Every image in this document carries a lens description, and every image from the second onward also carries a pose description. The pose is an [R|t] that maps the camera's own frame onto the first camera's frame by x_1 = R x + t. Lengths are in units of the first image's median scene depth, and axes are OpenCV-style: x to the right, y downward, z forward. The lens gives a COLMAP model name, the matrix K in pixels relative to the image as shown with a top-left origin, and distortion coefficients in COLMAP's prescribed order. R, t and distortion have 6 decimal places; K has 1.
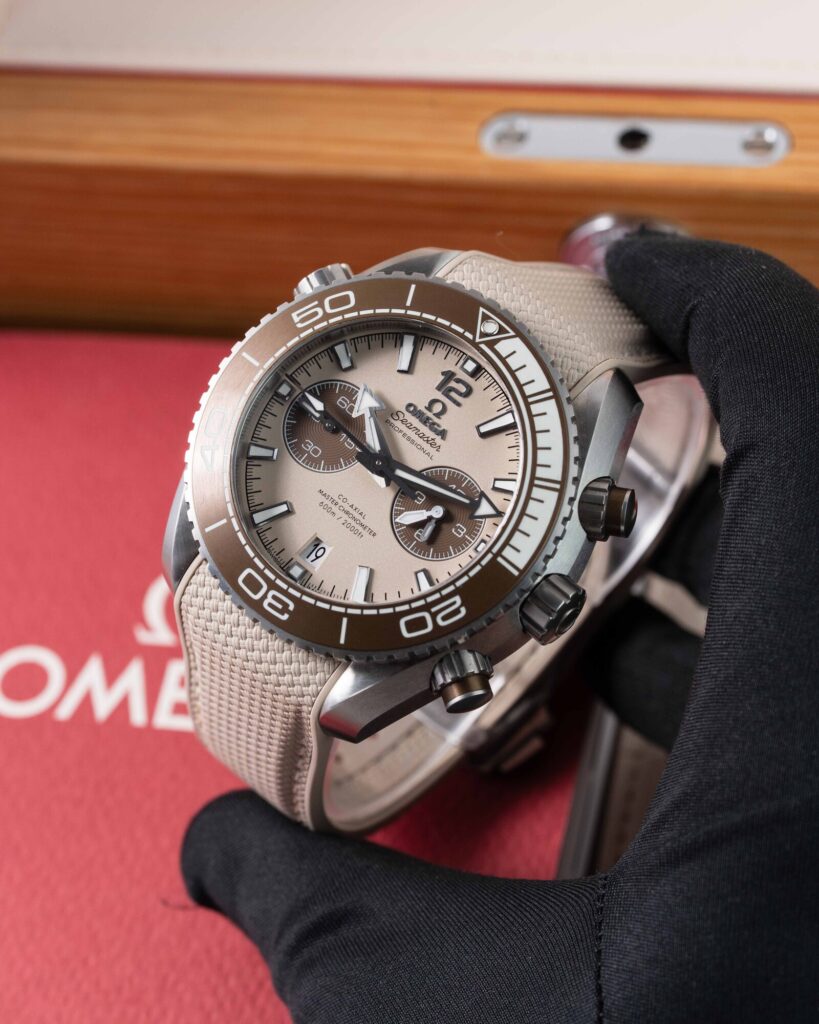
lens RADIAL K [[4538.4, 0, 409.5], [0, 4538.4, 512.0], [0, 0, 1]] dist [-0.144161, 0.095296]
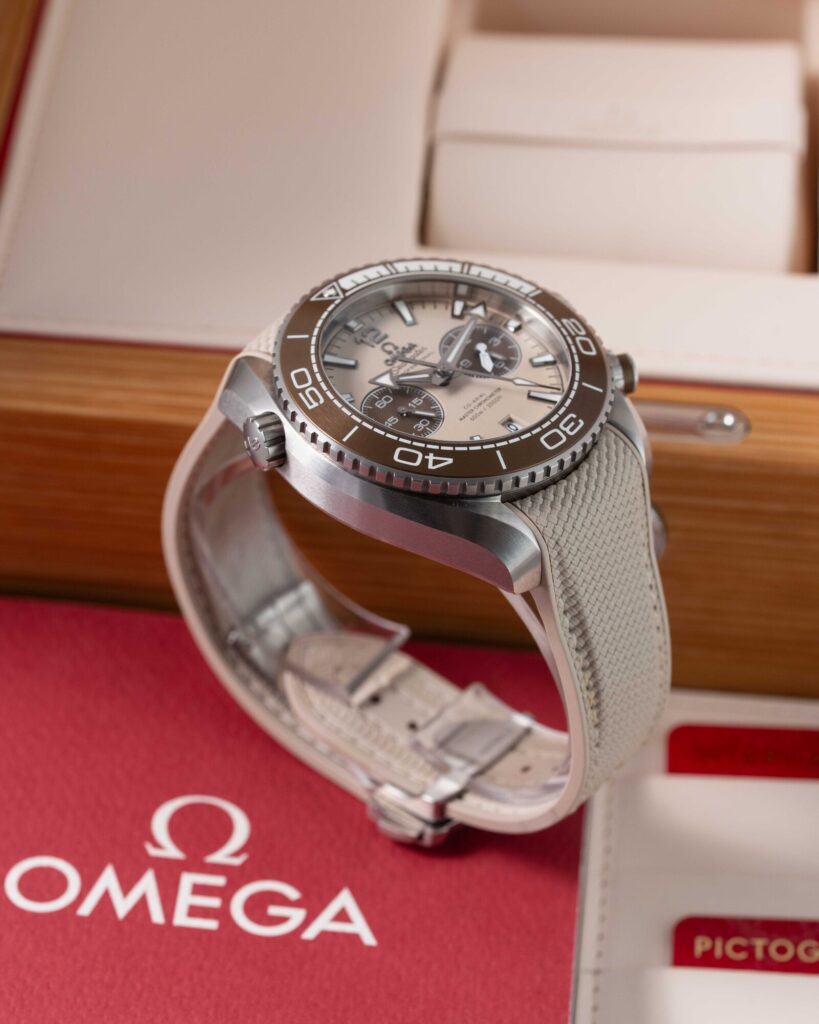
lens RADIAL K [[4538.4, 0, 409.5], [0, 4538.4, 512.0], [0, 0, 1]] dist [-0.144161, 0.095296]
pose [[-0.063762, -0.518902, 0.852452, -1.025354], [0.935893, 0.265459, 0.231593, -0.280714], [-0.346465, 0.812571, 0.468711, 0.482855]]
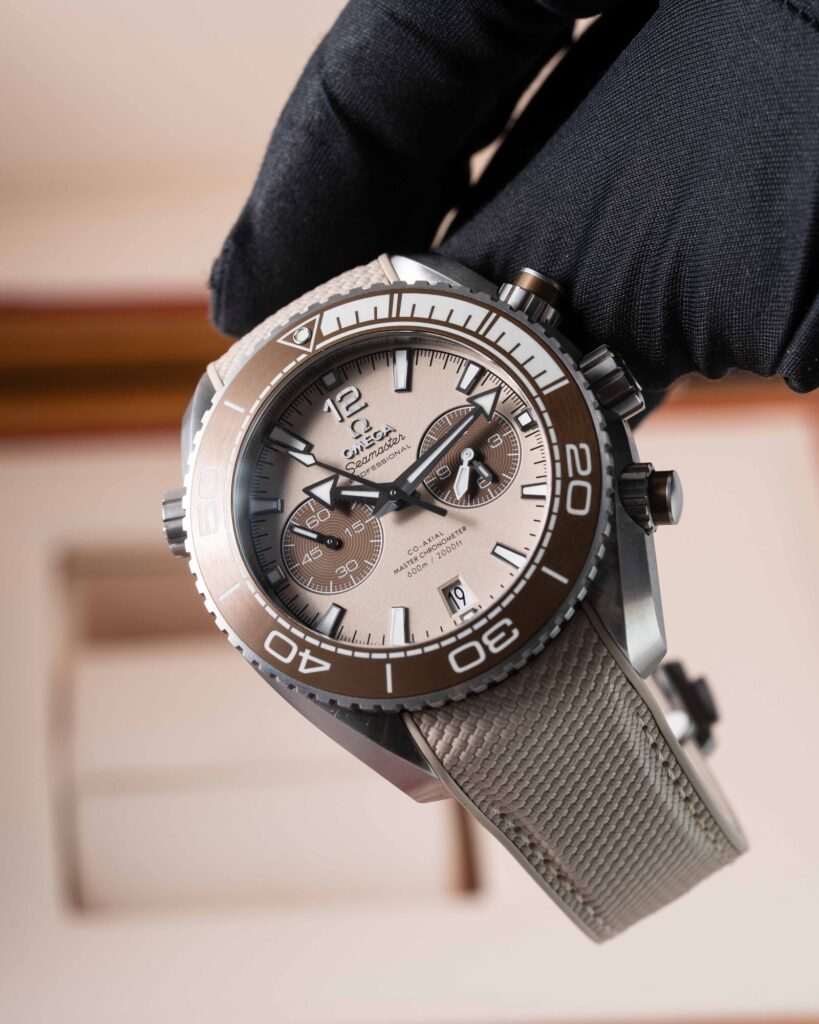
lens RADIAL K [[4538.4, 0, 409.5], [0, 4538.4, 512.0], [0, 0, 1]] dist [-0.144161, 0.095296]
pose [[0.371937, -0.852513, 0.367266, -0.342010], [0.925695, 0.370023, -0.078556, 0.064871], [-0.068927, 0.369195, 0.926793, 0.159514]]
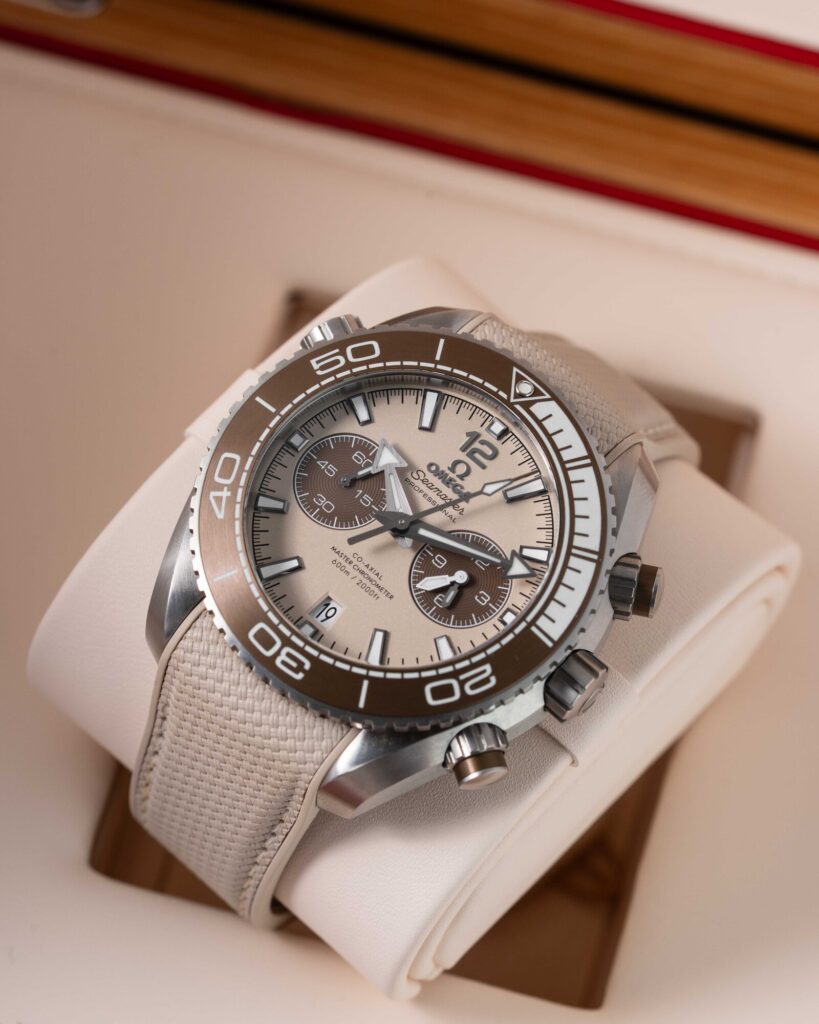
lens RADIAL K [[4538.4, 0, 409.5], [0, 4538.4, 512.0], [0, 0, 1]] dist [-0.144161, 0.095296]
pose [[0.981356, 0.072489, 0.178007, -0.173579], [-0.060812, 0.995677, -0.070205, 0.053485], [-0.182326, 0.058071, 0.981522, 0.070877]]
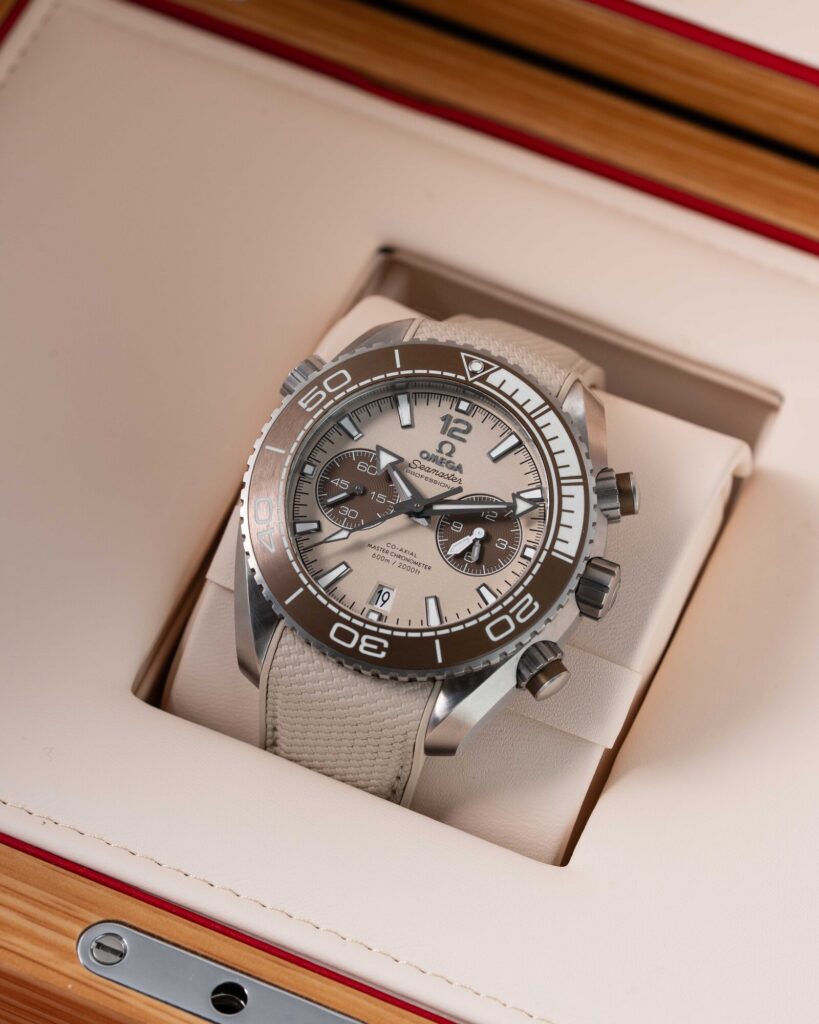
lens RADIAL K [[4538.4, 0, 409.5], [0, 4538.4, 512.0], [0, 0, 1]] dist [-0.144161, 0.095296]
pose [[0.934997, -0.247988, 0.253540, -0.294904], [0.270960, 0.960748, -0.059526, 0.057420], [-0.228827, 0.124355, 0.965492, -0.089063]]
